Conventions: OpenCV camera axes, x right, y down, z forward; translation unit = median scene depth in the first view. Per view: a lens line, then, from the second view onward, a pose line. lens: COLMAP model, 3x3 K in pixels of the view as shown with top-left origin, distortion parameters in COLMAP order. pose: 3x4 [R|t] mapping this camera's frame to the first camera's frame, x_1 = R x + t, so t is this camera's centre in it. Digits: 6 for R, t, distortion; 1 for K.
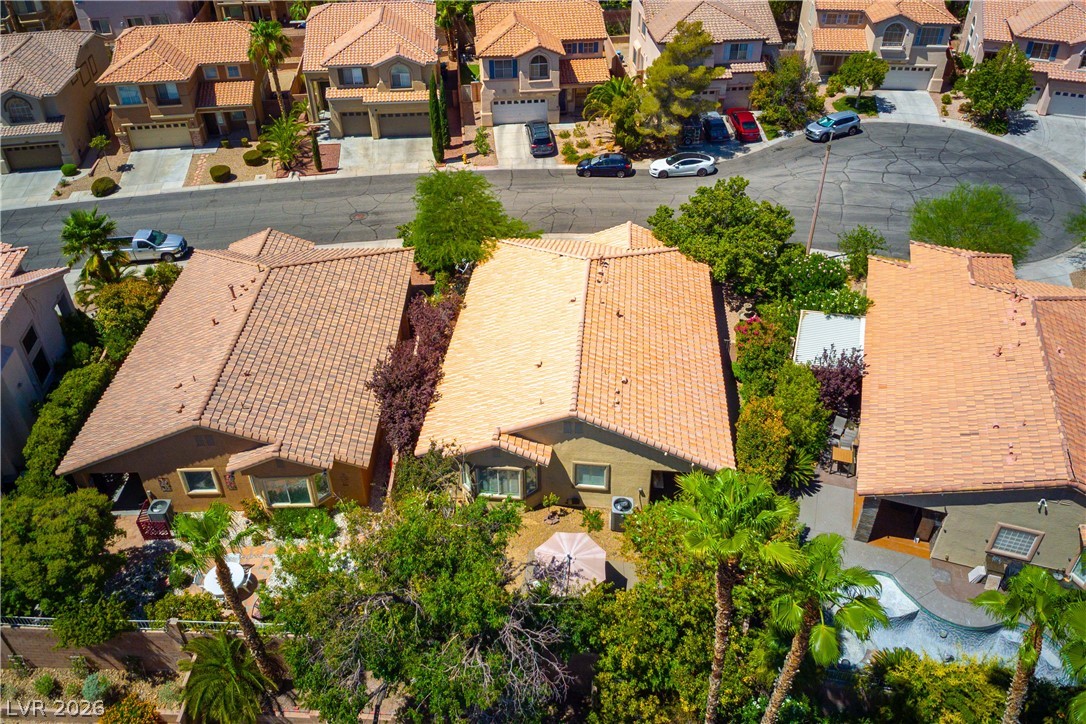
lens RADIAL K [[812.8, 0, 543.0], [0, 812.8, 362.0], [0, 0, 1]] dist [0.113892, -0.149097]
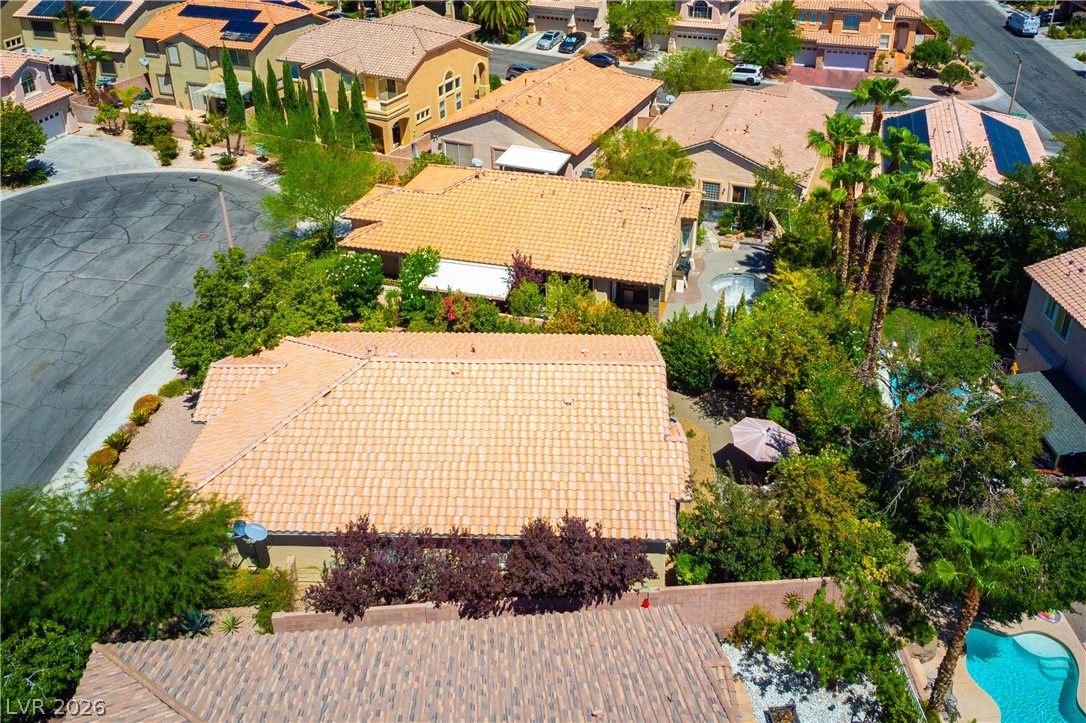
lens RADIAL K [[854.8, 0, 545.3], [0, 854.8, 327.0], [0, 0, 1]] dist [0.152983, -0.154626]
pose [[-0.047934, -0.514265, 0.856291, -0.419887], [0.611299, 0.662878, 0.432326, -0.267054], [-0.789947, 0.544173, 0.282595, 0.398688]]
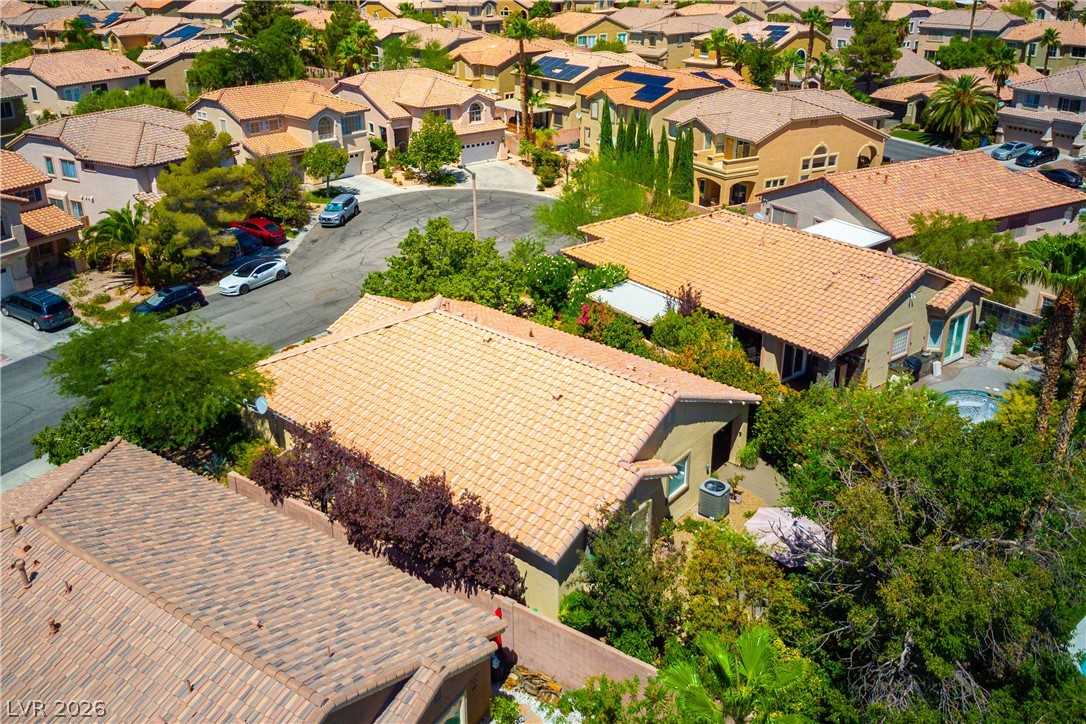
lens RADIAL K [[812.8, 0, 543.0], [0, 812.8, 362.0], [0, 0, 1]] dist [0.113892, -0.149097]
pose [[0.573797, -0.359804, 0.735730, -0.330125], [0.503608, 0.863429, 0.029489, -0.031997], [-0.645861, 0.353598, 0.676633, 0.243929]]
